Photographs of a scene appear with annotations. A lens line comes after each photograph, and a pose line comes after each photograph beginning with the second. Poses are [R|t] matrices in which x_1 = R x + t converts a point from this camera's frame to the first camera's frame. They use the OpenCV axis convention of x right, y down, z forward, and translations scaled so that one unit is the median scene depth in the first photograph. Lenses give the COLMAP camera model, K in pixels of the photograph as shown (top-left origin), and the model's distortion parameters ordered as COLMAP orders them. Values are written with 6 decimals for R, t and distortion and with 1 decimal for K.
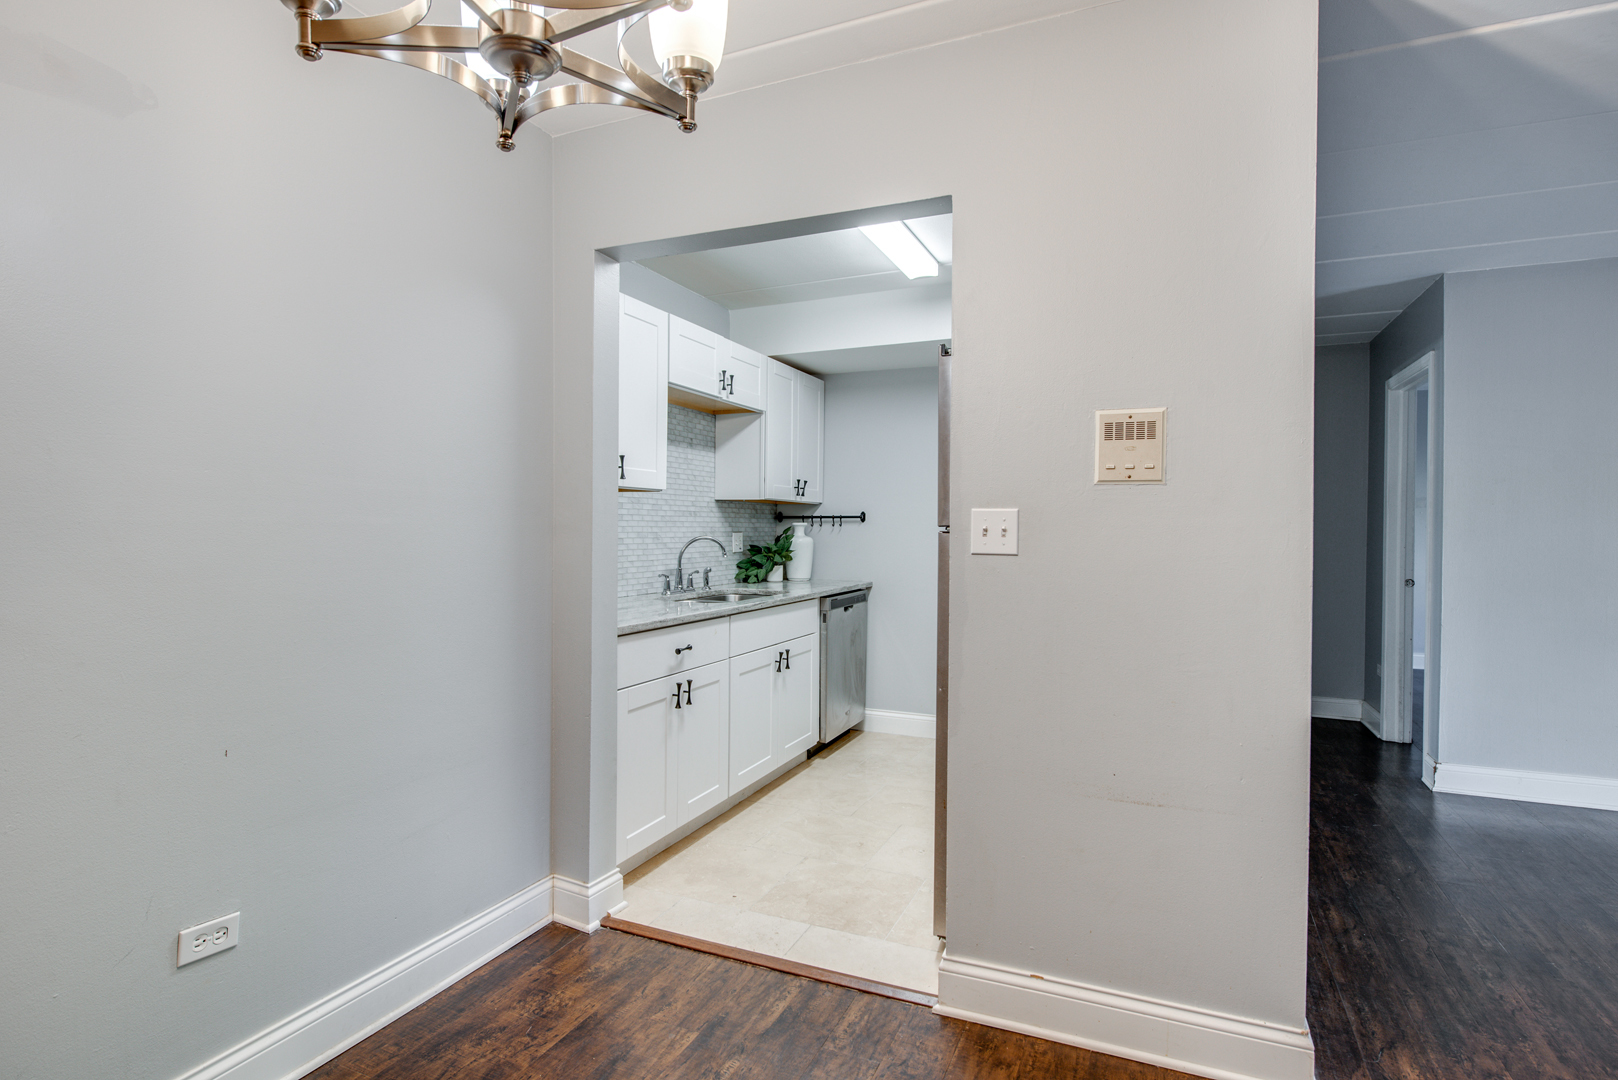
lens RADIAL K [[805.4, 0, 809.1], [0, 805.4, 536.0], [0, 0, 1]] dist [-0.005905, -0.002931]
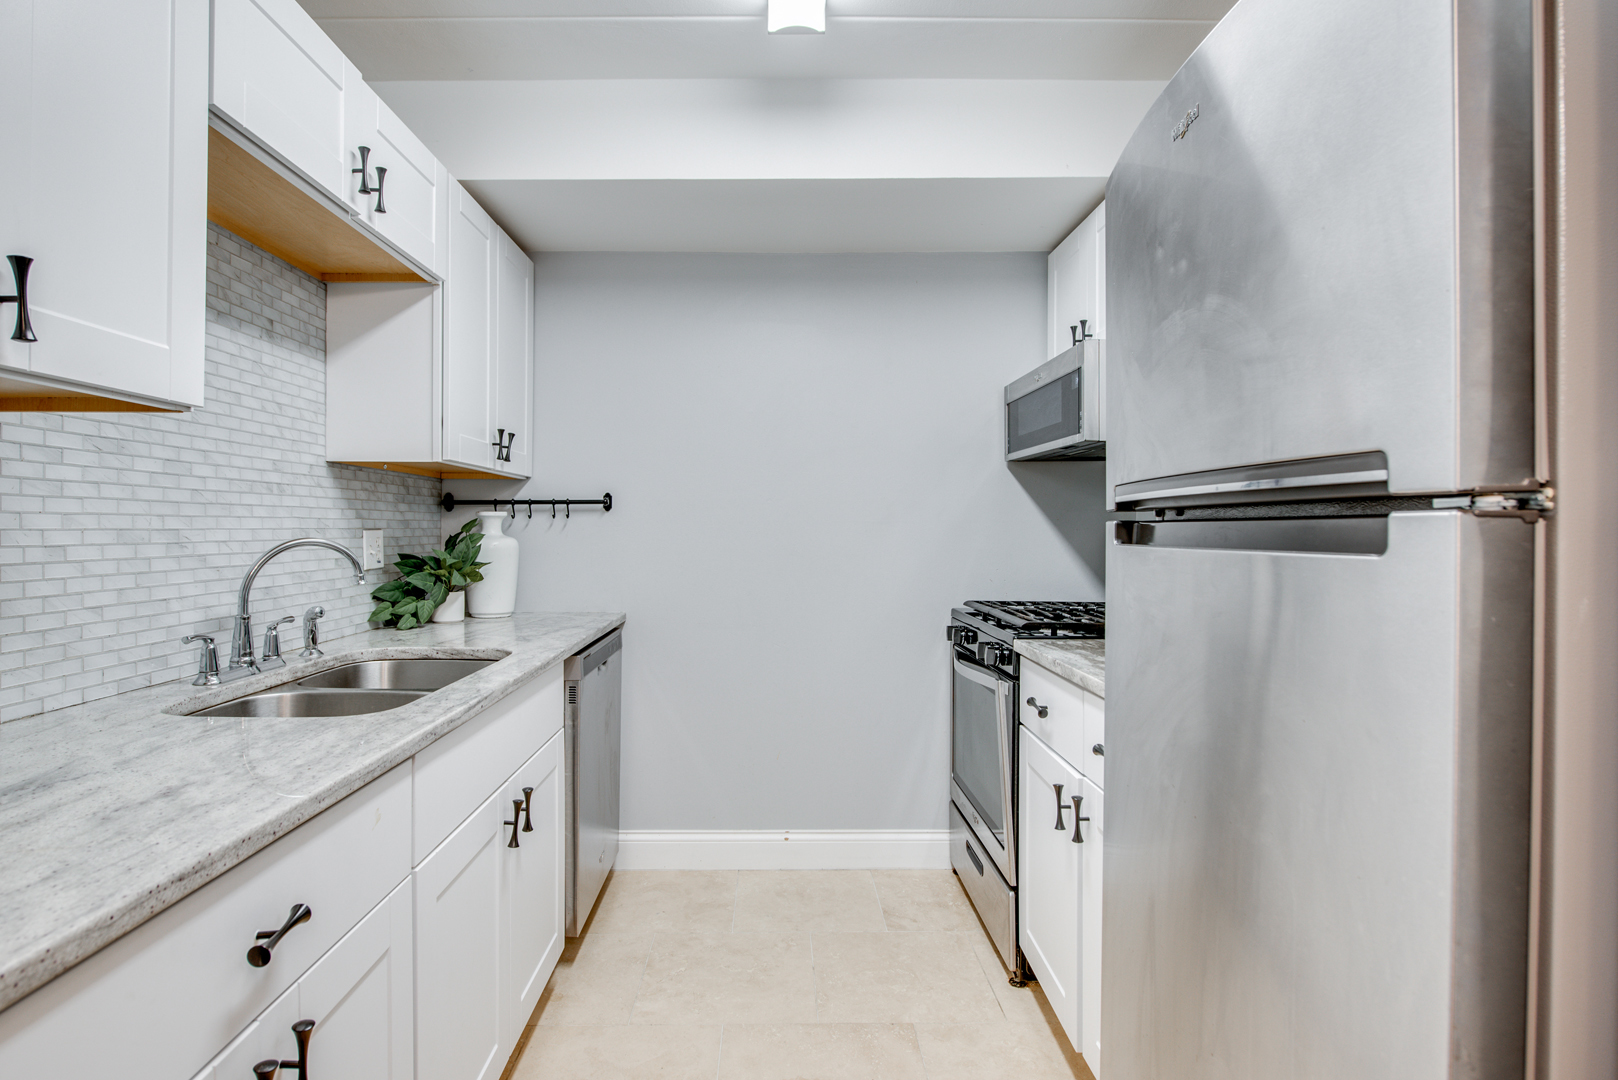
lens RADIAL K [[842.7, 0, 780.9], [0, 842.7, 532.5], [0, 0, 1]] dist [-0.012269, -0.001698]
pose [[0.911156, -0.007758, 0.411989, -0.088901], [0.008590, 0.999963, -0.000166, -0.000535], [-0.411972, 0.003690, 0.911189, 0.506142]]
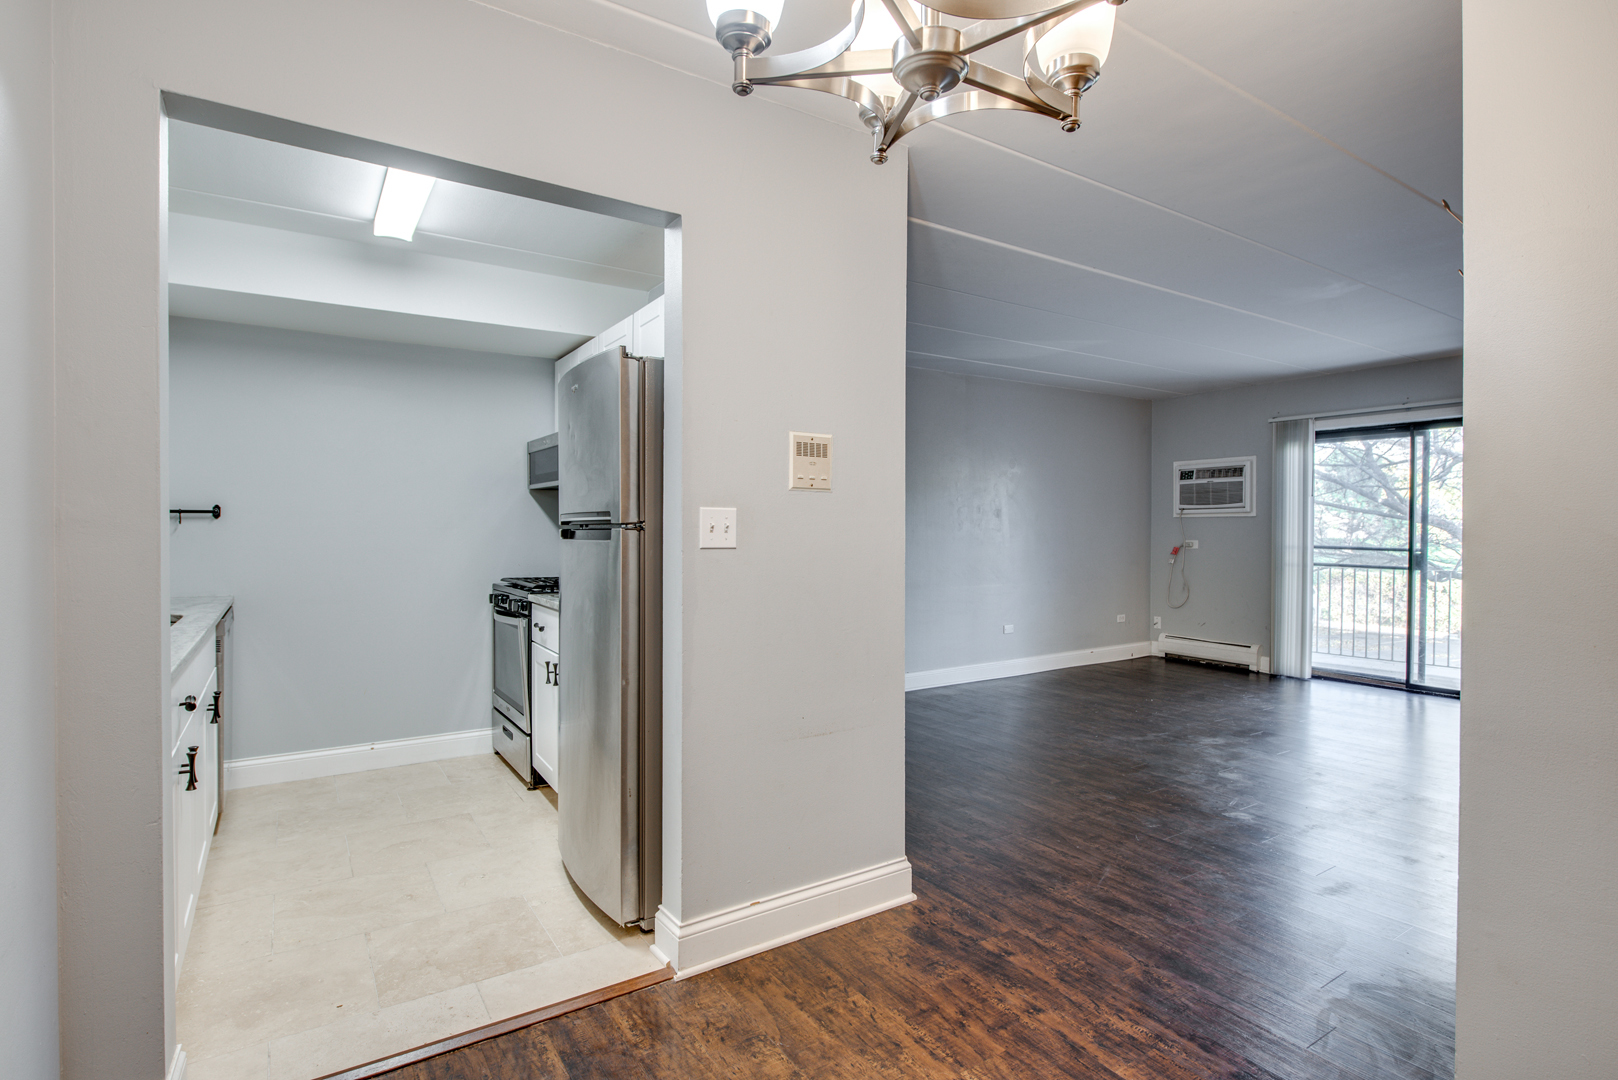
lens RADIAL K [[805.4, 0, 813.8], [0, 805.4, 539.0], [0, 0, 1]] dist [-0.005905, -0.002931]
pose [[0.543297, -0.014536, 0.839415, -0.337620], [0.009617, 0.999892, 0.011090, -0.000863], [-0.839486, 0.002047, 0.543378, 0.144004]]
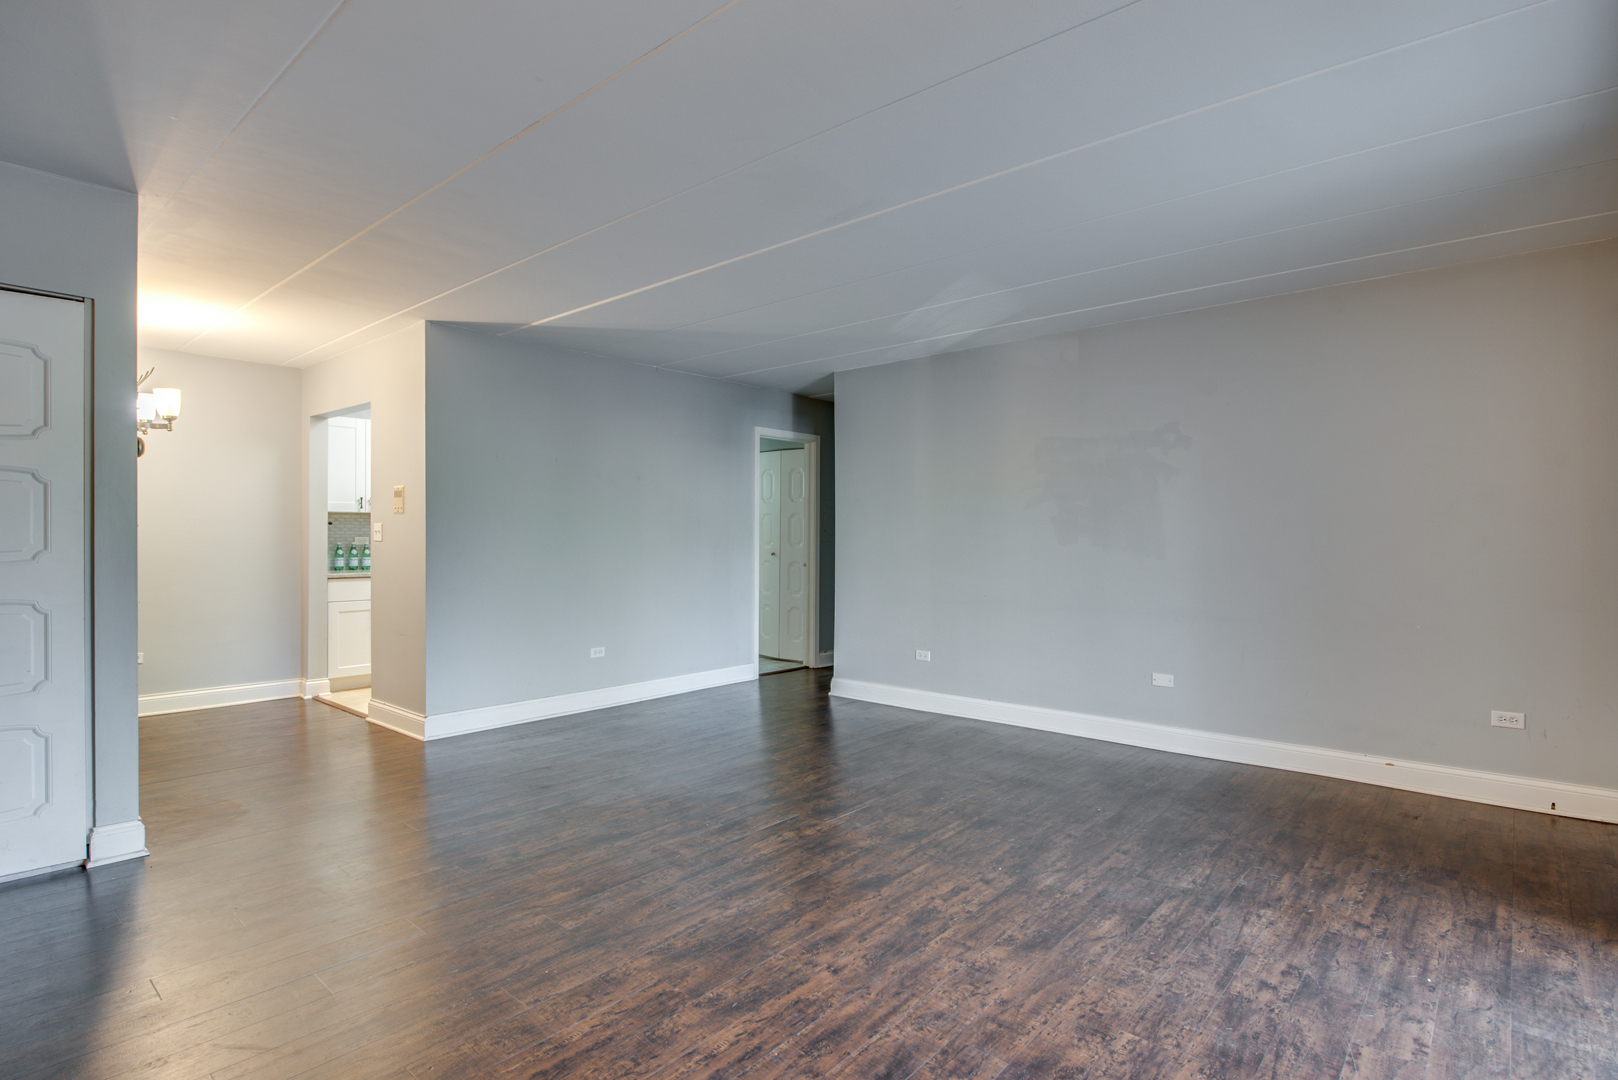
lens RADIAL K [[805.4, 0, 804.3], [0, 805.4, 537.0], [0, 0, 1]] dist [-0.005905, -0.002931]
pose [[0.954063, -0.003785, -0.299583, 1.202194], [0.001781, 0.999974, -0.006962, 0.014686], [0.299601, 0.006109, 0.954045, -0.548615]]
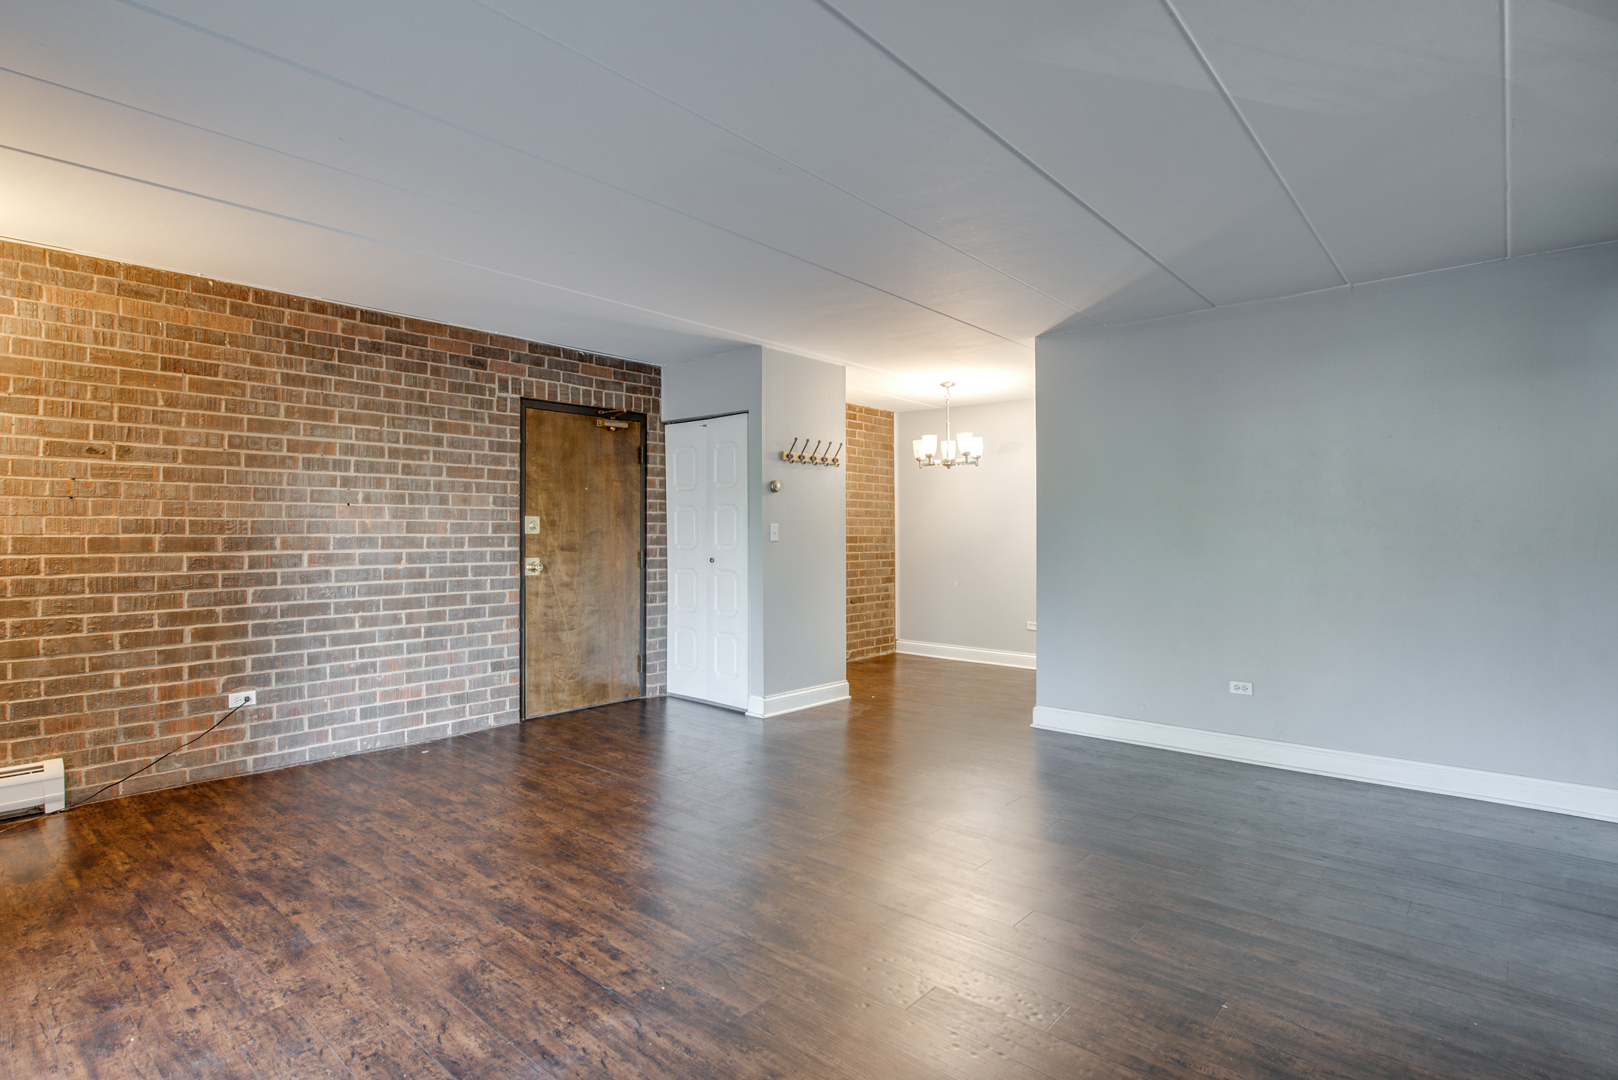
lens RADIAL K [[805.4, 0, 814.3], [0, 805.4, 539.8], [0, 0, 1]] dist [-0.005905, -0.002931]
pose [[-0.292021, -0.001302, -0.956411, 1.653053], [-0.007172, 0.999974, 0.000828, 0.009507], [0.956385, 0.007101, -0.292022, 0.491143]]
